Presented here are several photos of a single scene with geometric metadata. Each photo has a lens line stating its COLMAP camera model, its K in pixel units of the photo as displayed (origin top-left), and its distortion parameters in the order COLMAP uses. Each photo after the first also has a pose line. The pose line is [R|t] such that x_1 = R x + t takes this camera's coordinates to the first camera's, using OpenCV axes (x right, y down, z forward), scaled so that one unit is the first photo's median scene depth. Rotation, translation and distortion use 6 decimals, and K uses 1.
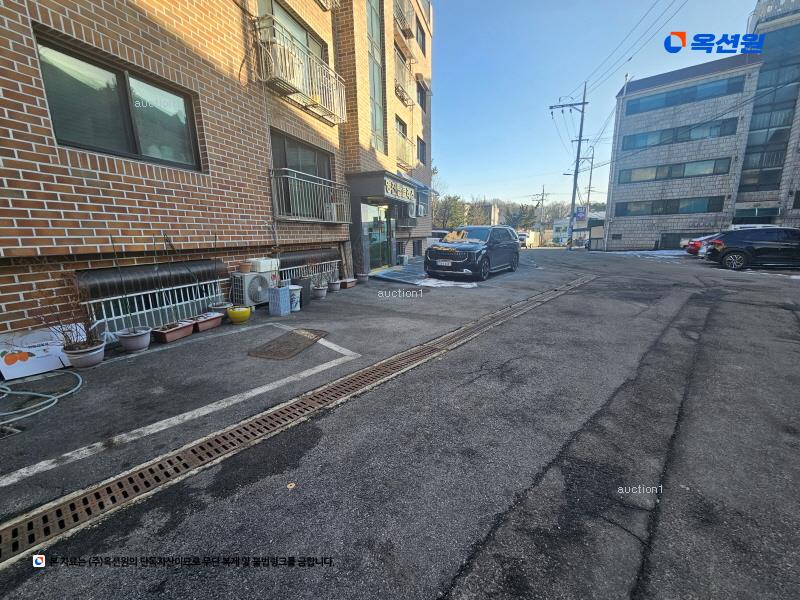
lens RADIAL K [[329.6, 0, 400.5], [0, 329.6, 304.2], [0, 0, 1]] dist [-0.001612, 0.000321]
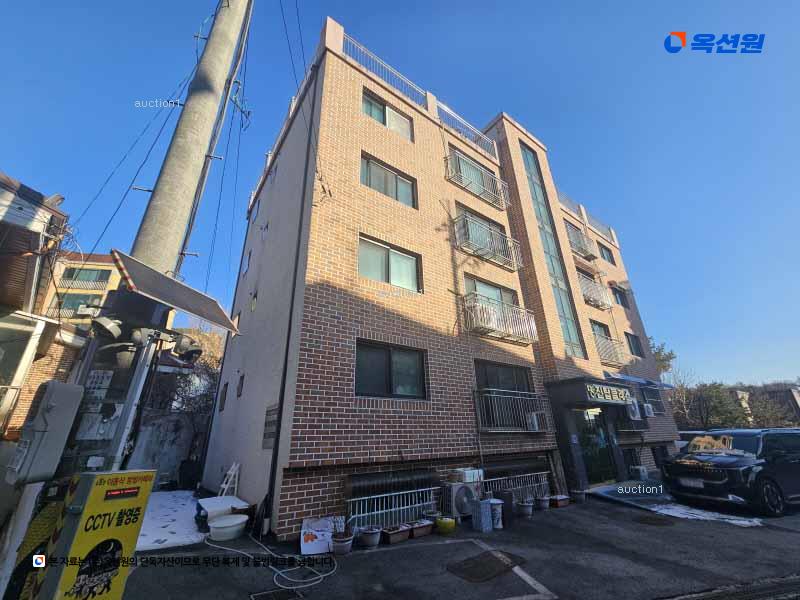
lens RADIAL K [[329.6, 0, 400.5], [0, 329.6, 304.2], [0, 0, 1]] dist [-0.001612, 0.000321]
pose [[0.815039, -0.217486, -0.537040, 0.124278], [-0.112814, 0.849573, -0.515266, -0.010096], [0.568317, 0.480547, 0.667899, -0.160456]]
